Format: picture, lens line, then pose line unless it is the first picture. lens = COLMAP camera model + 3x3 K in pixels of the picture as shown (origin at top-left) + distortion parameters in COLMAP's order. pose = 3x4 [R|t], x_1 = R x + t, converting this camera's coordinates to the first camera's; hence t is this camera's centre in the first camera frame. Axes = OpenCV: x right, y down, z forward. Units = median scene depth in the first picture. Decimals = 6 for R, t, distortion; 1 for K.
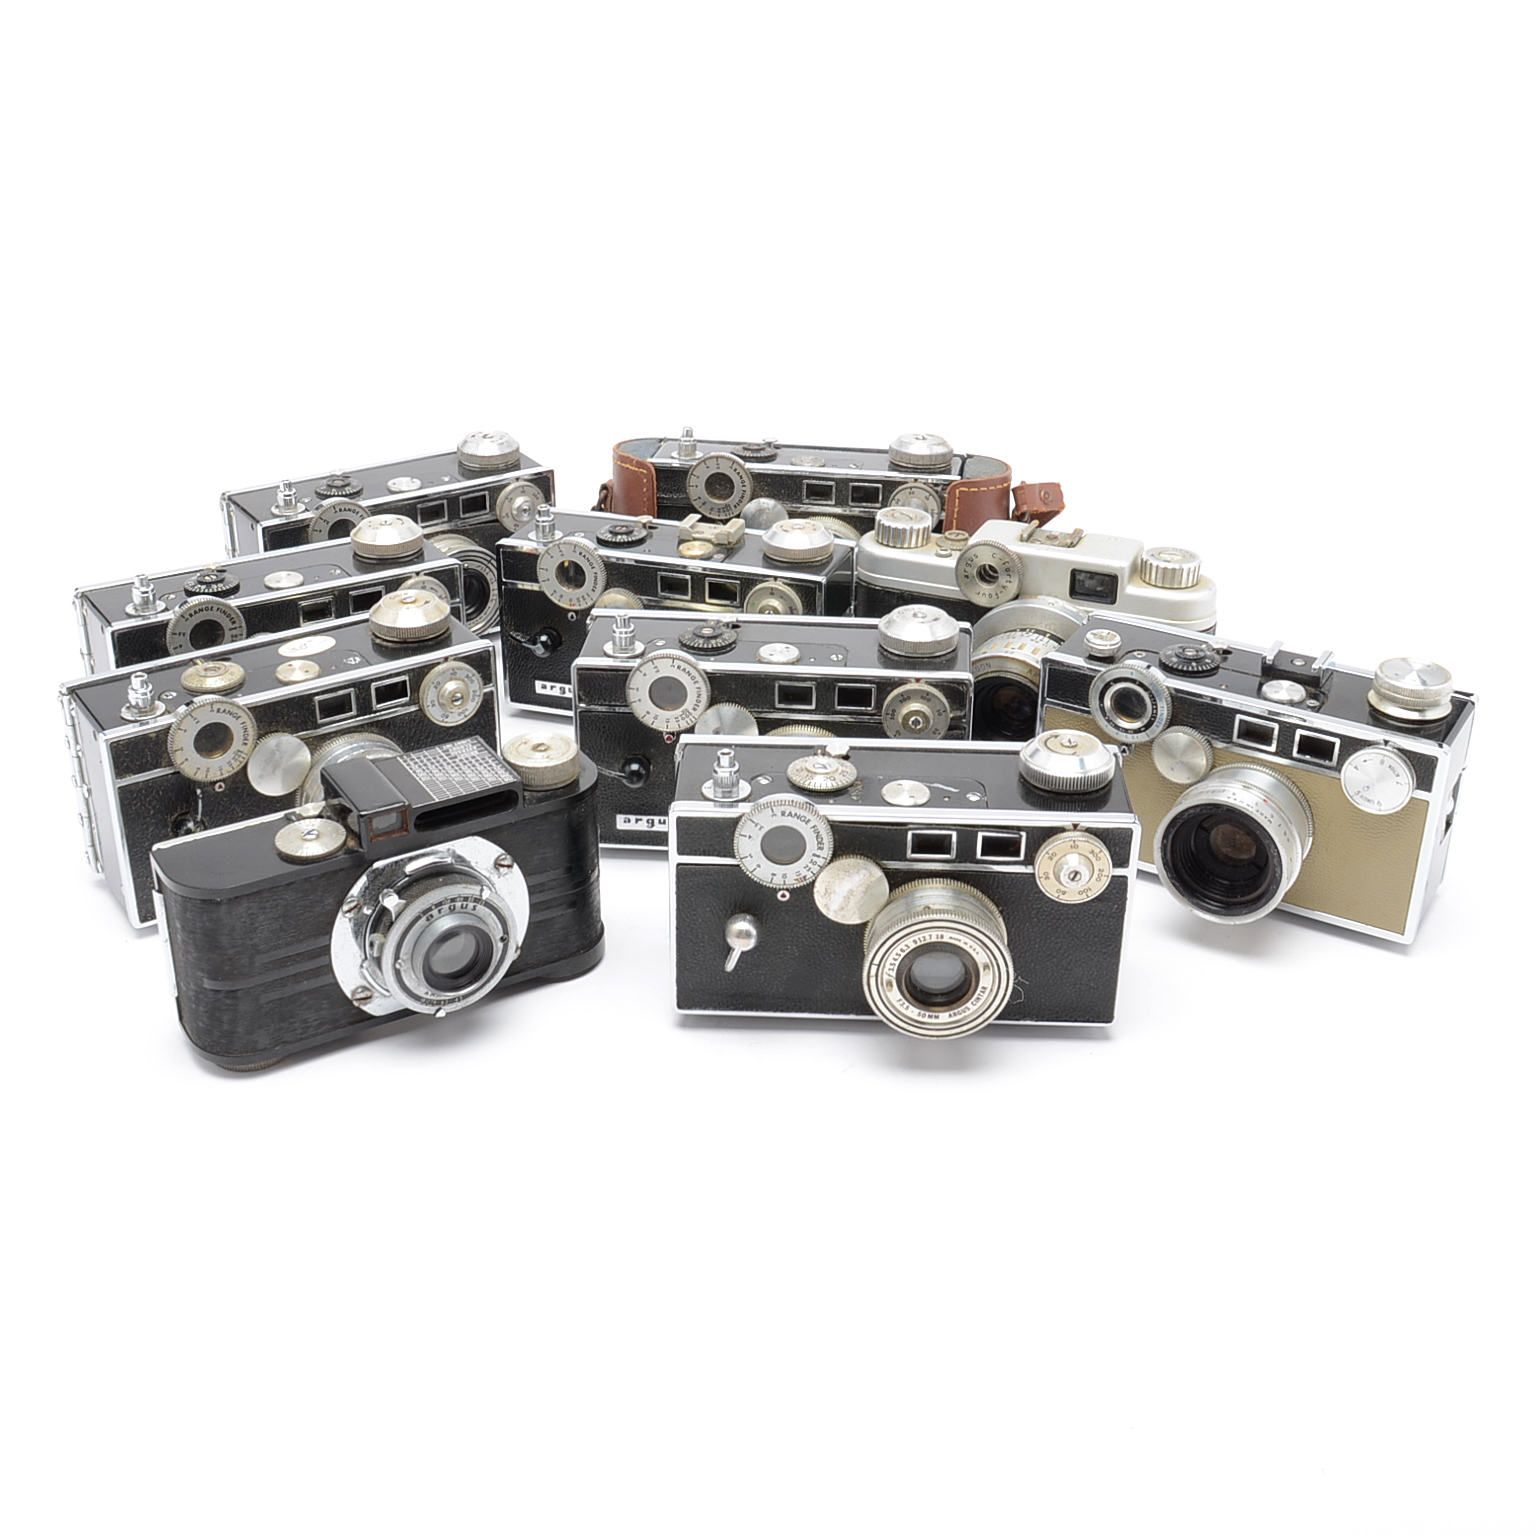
lens RADIAL K [[1956.8, 0, 768.0], [0, 1956.8, 768.0], [0, 0, 1]] dist [0.015602, 0.007828]
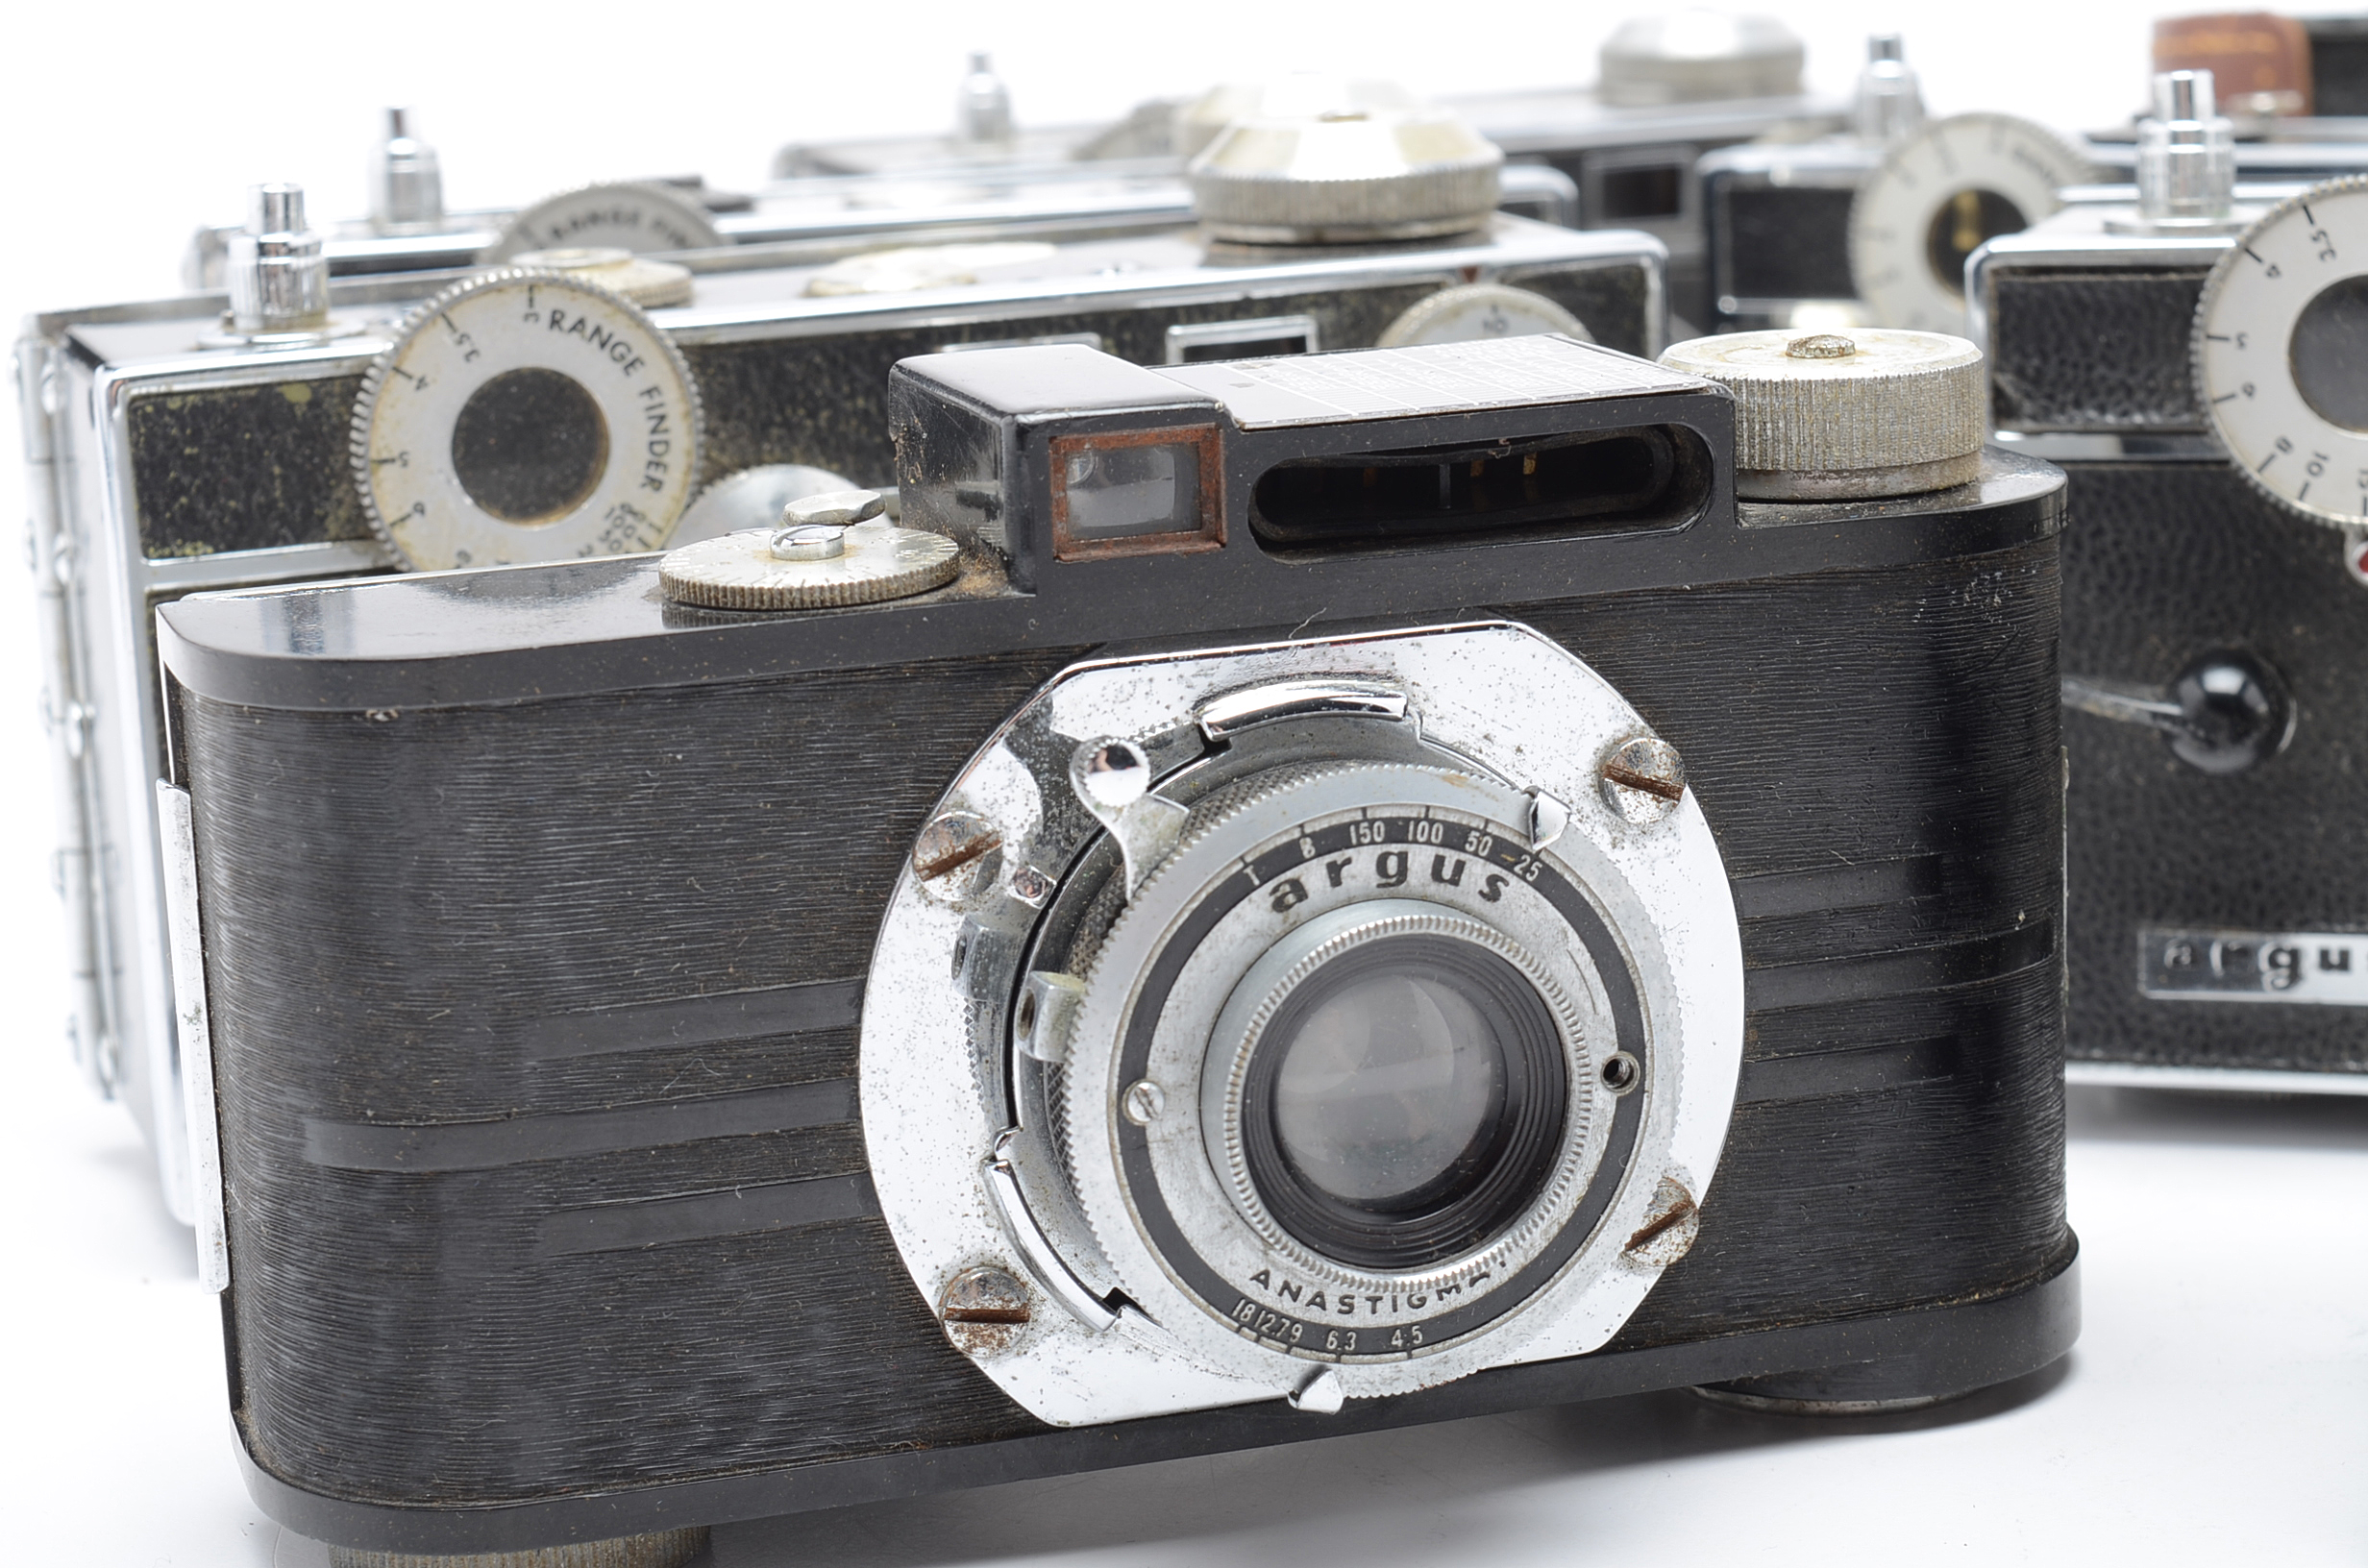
lens RADIAL K [[5466.8, 0, 1184.0], [0, 5466.8, 784.0], [0, 0, 1]] dist [-0.025433, -0.179221]
pose [[0.969174, -0.000612, -0.246375, -0.027612], [-0.065287, 0.963611, -0.259212, 0.196450], [0.237569, 0.267307, 0.933867, 0.361747]]
